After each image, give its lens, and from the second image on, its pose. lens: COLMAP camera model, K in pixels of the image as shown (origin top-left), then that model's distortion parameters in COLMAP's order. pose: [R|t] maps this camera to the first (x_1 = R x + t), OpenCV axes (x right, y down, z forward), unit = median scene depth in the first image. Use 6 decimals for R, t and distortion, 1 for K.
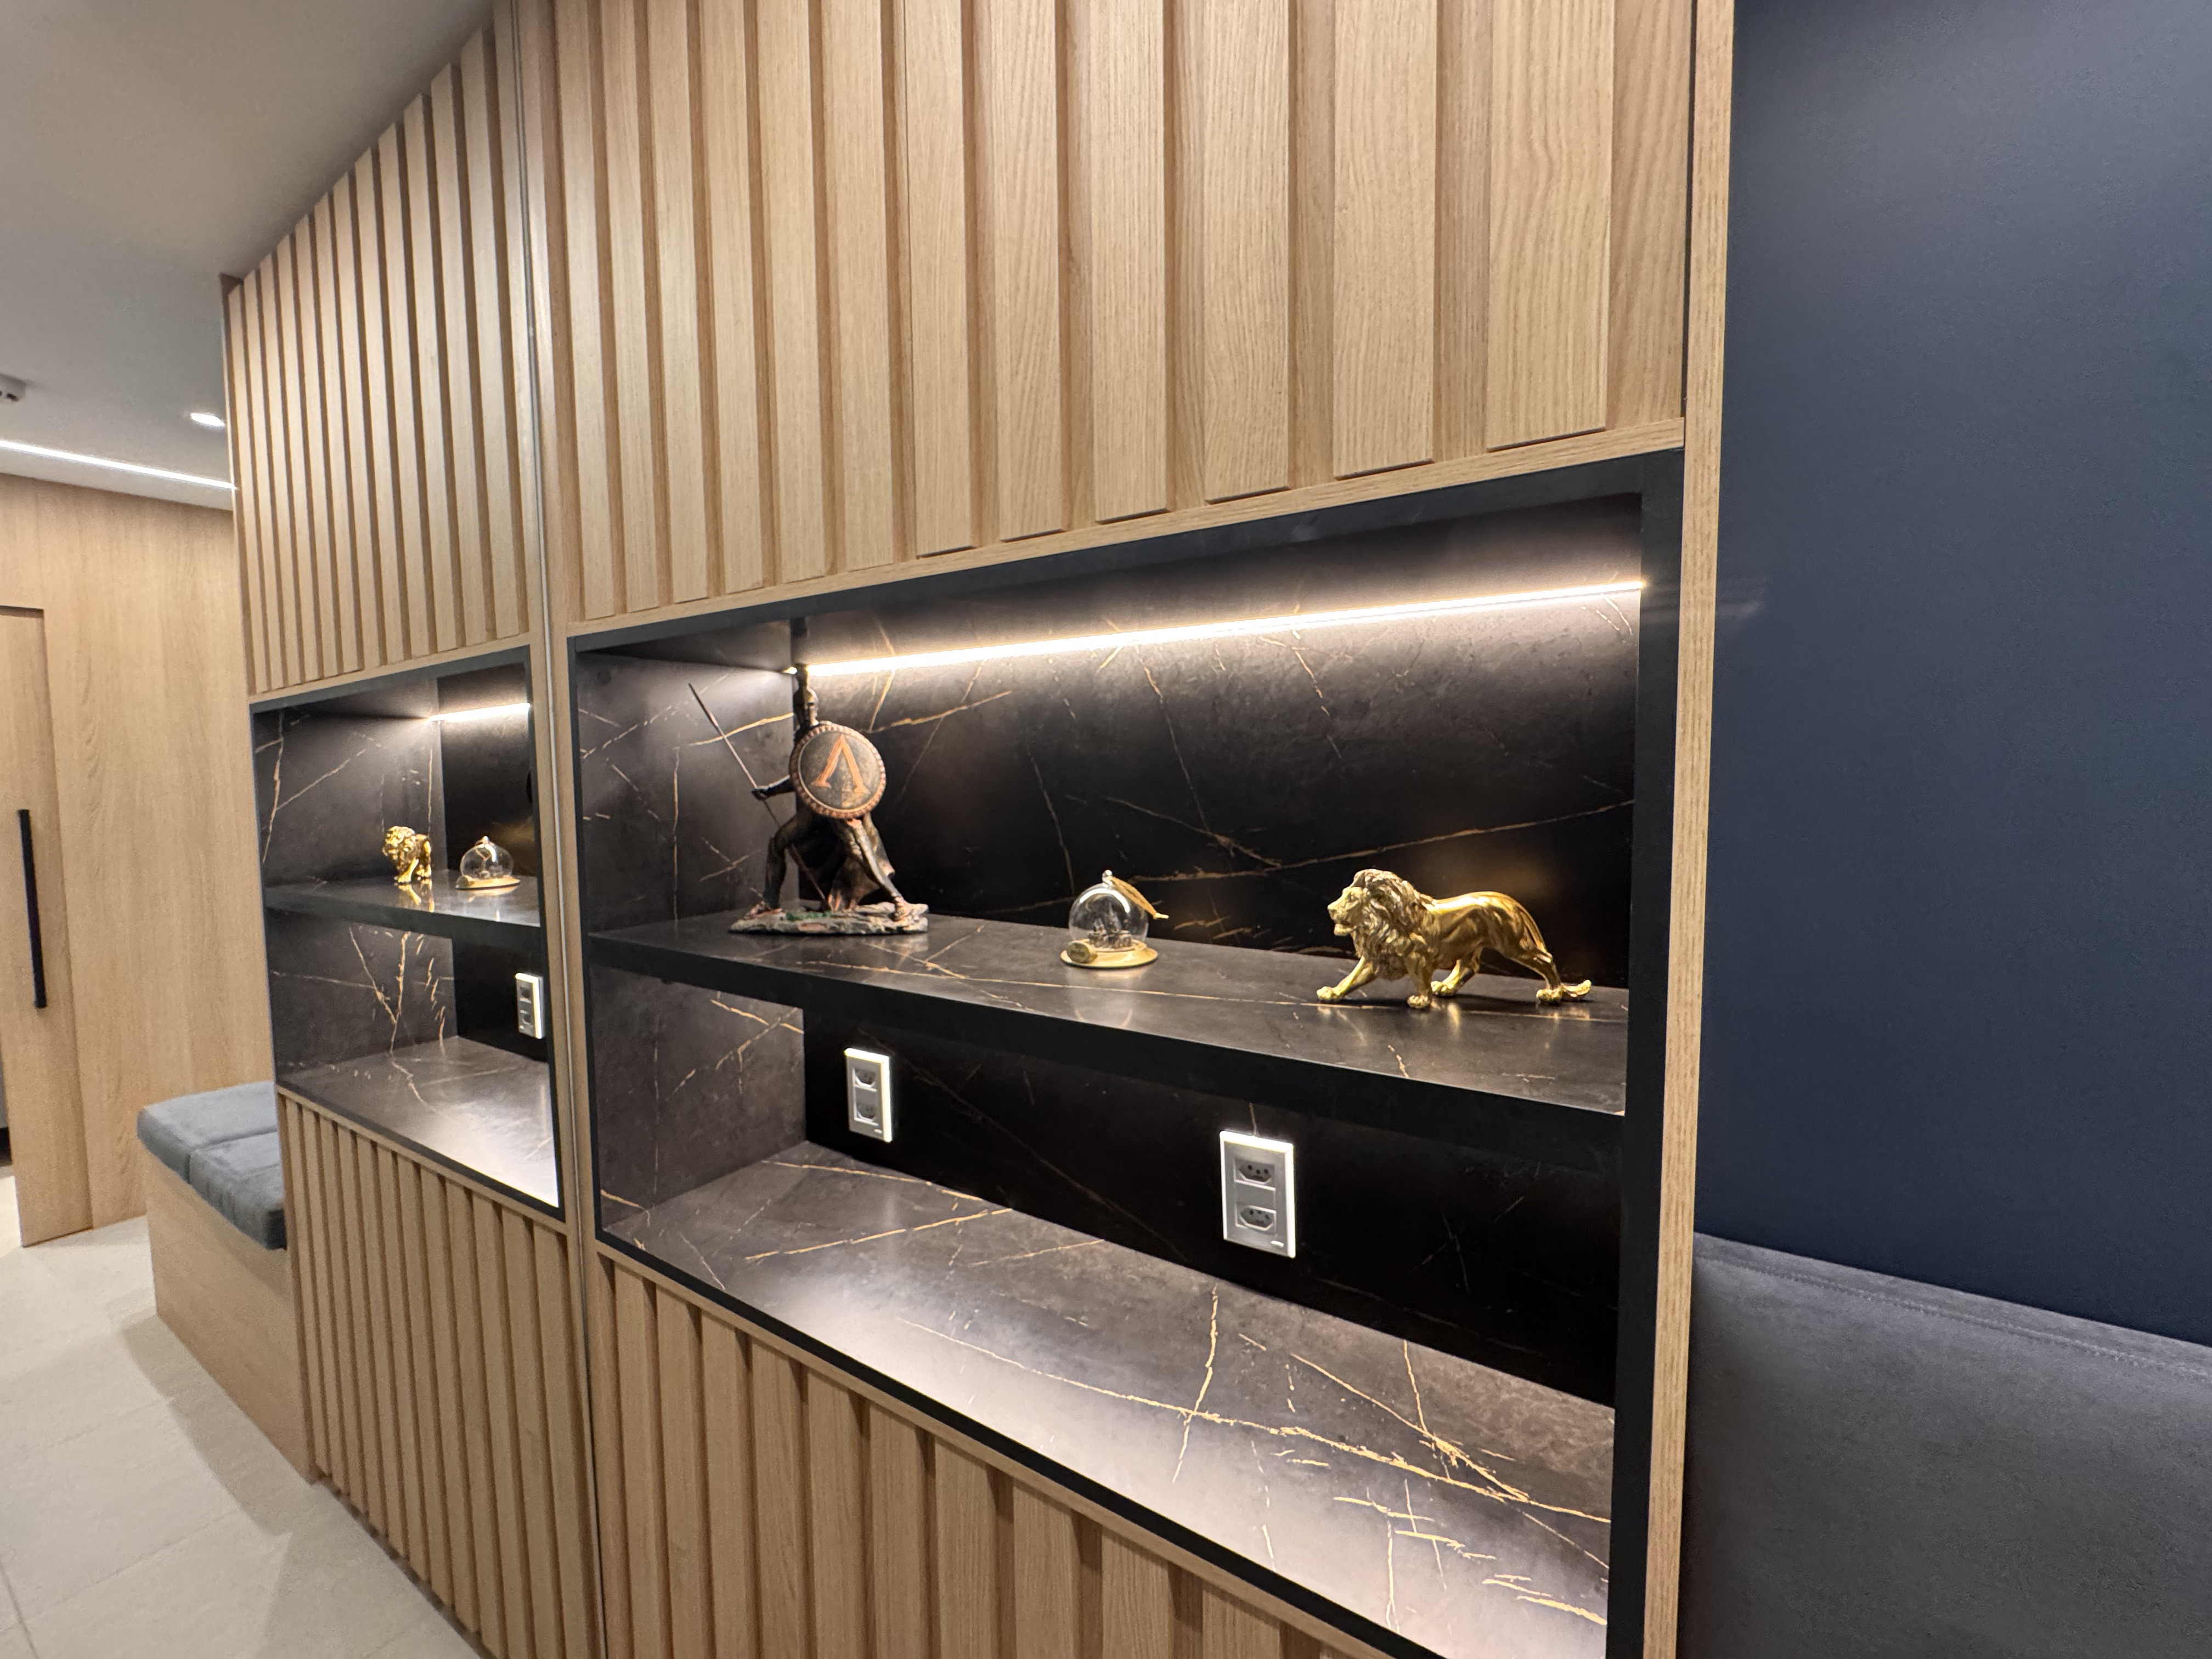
lens RADIAL K [[891.9, 0, 1106.0], [0, 891.9, 829.5], [0, 0, 1]] dist [-0.002353, -0.000422]
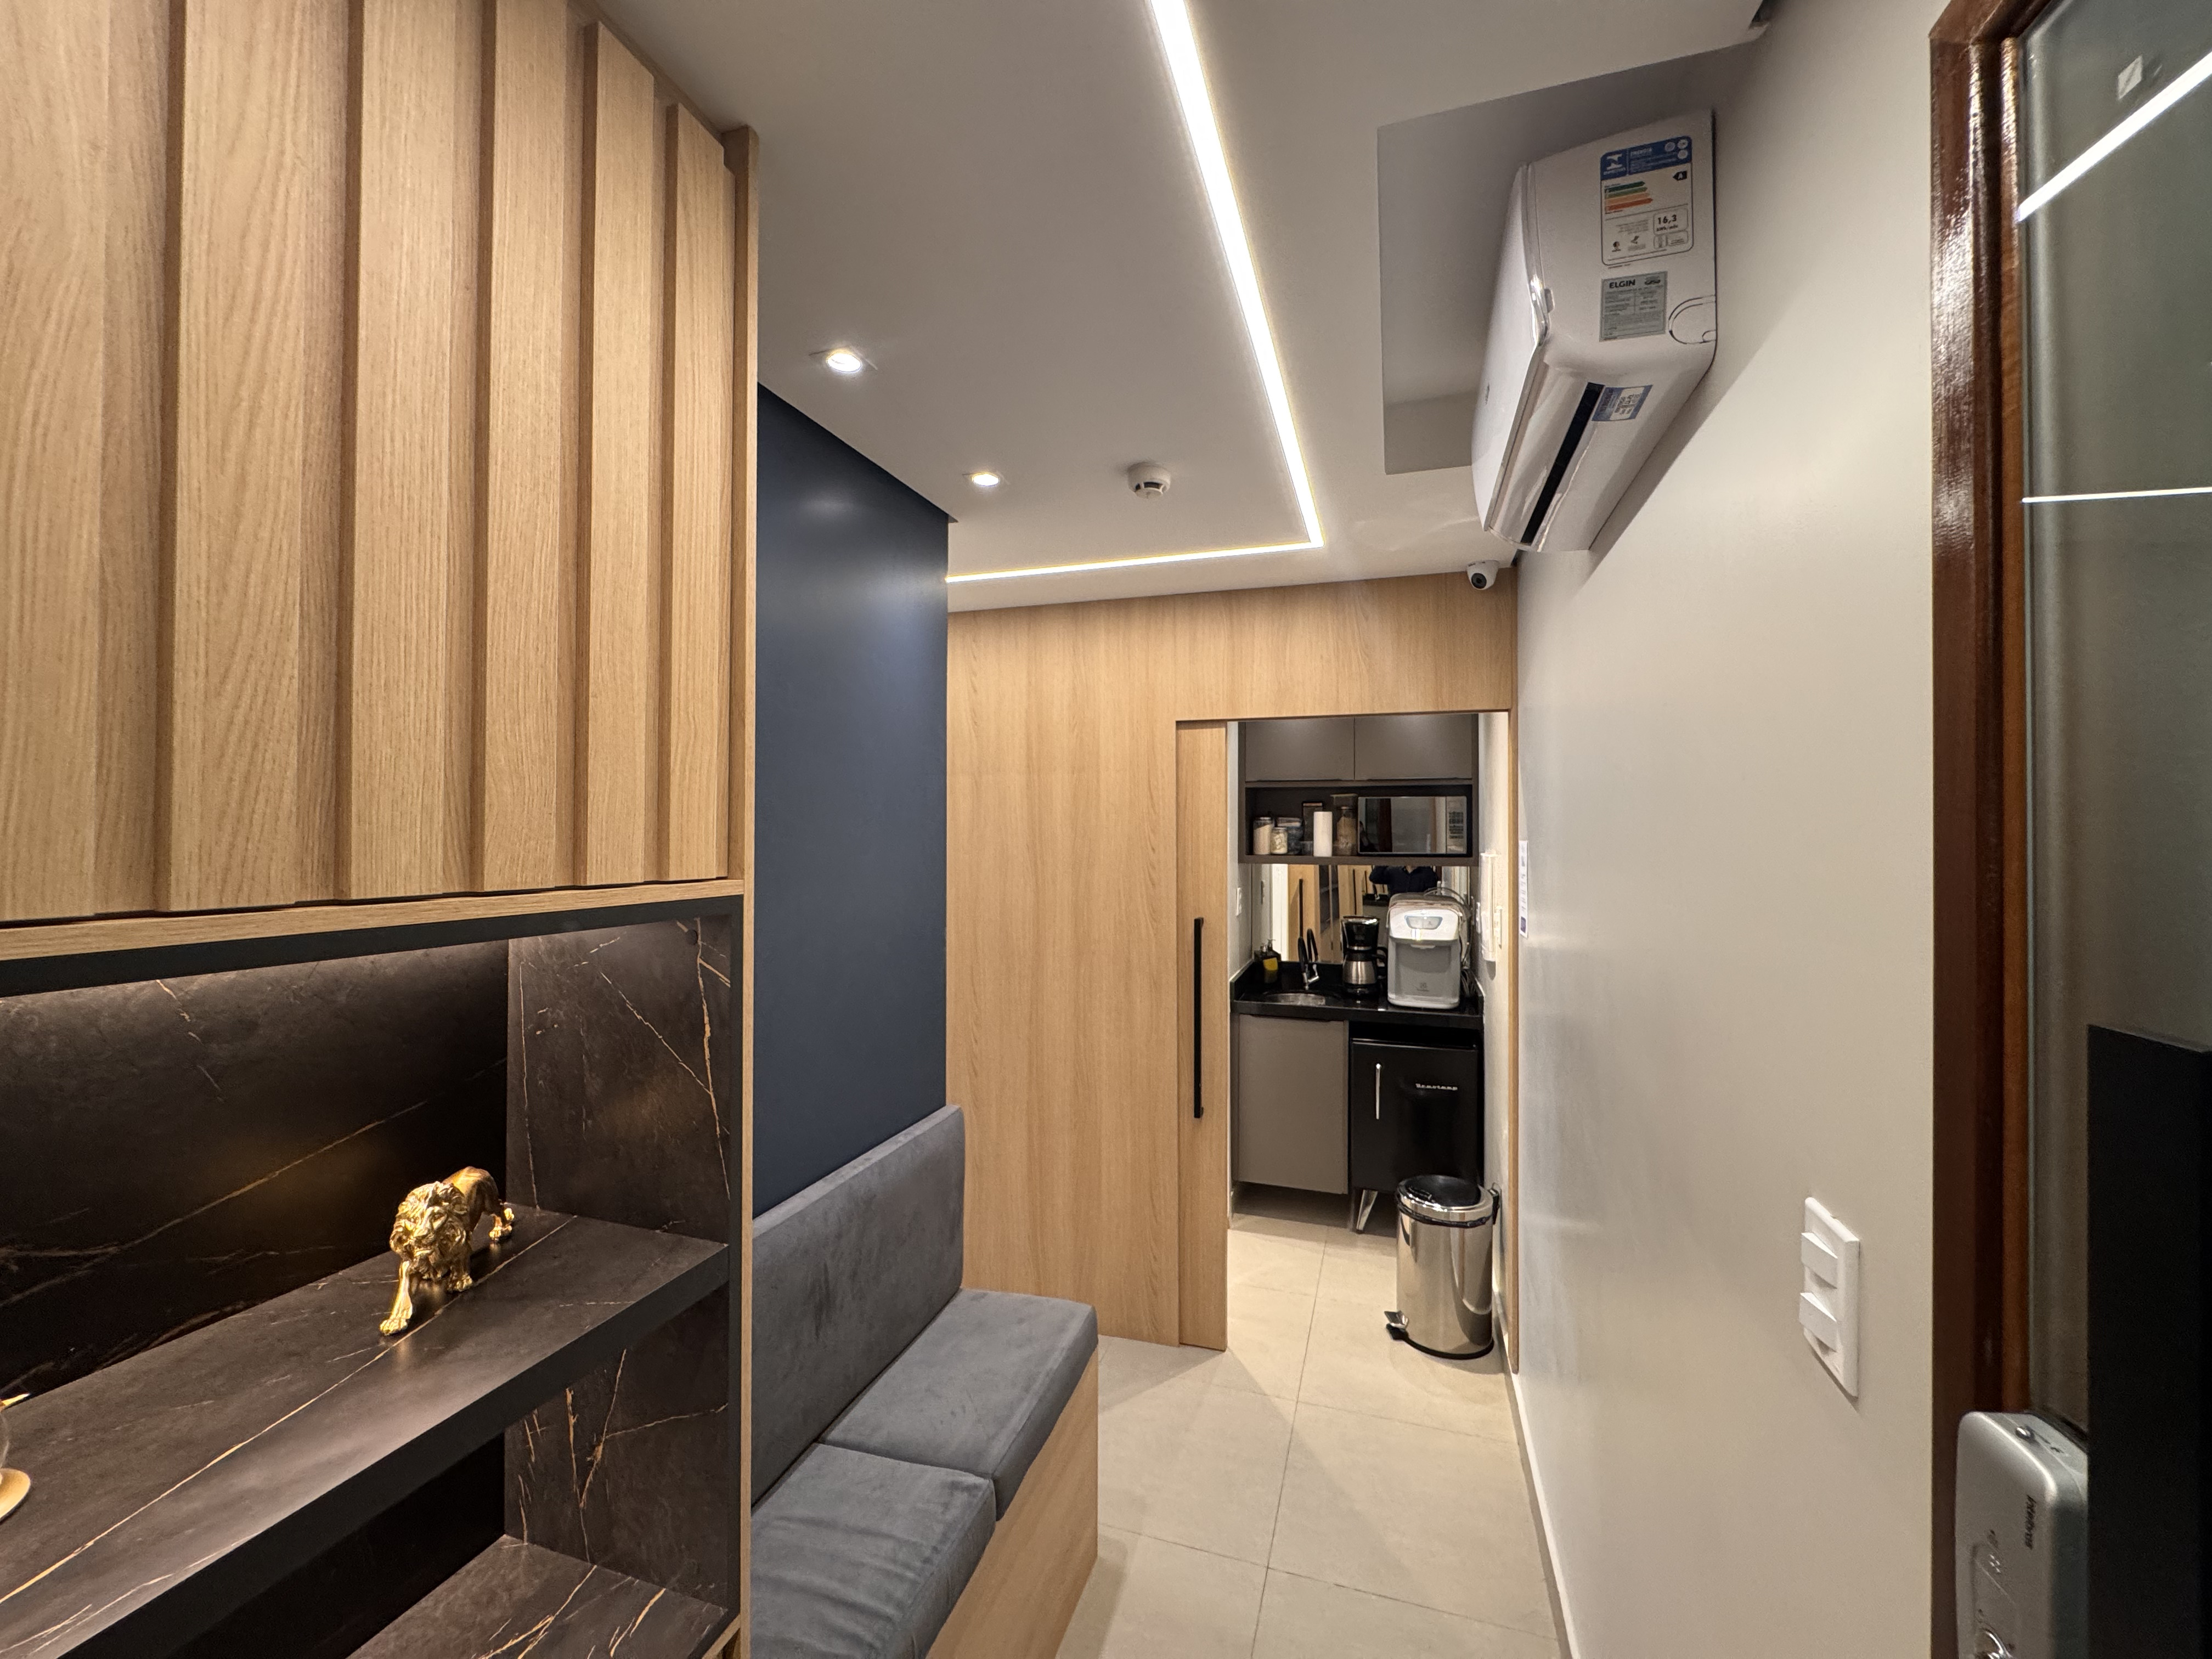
lens RADIAL K [[891.9, 0, 1106.0], [0, 891.9, 829.5], [0, 0, 1]] dist [-0.002353, -0.000422]
pose [[-0.259671, 0.012940, 0.965611, -0.991997], [0.062466, 0.998041, 0.003424, -0.348387], [-0.963675, 0.061207, -0.259970, 0.473429]]
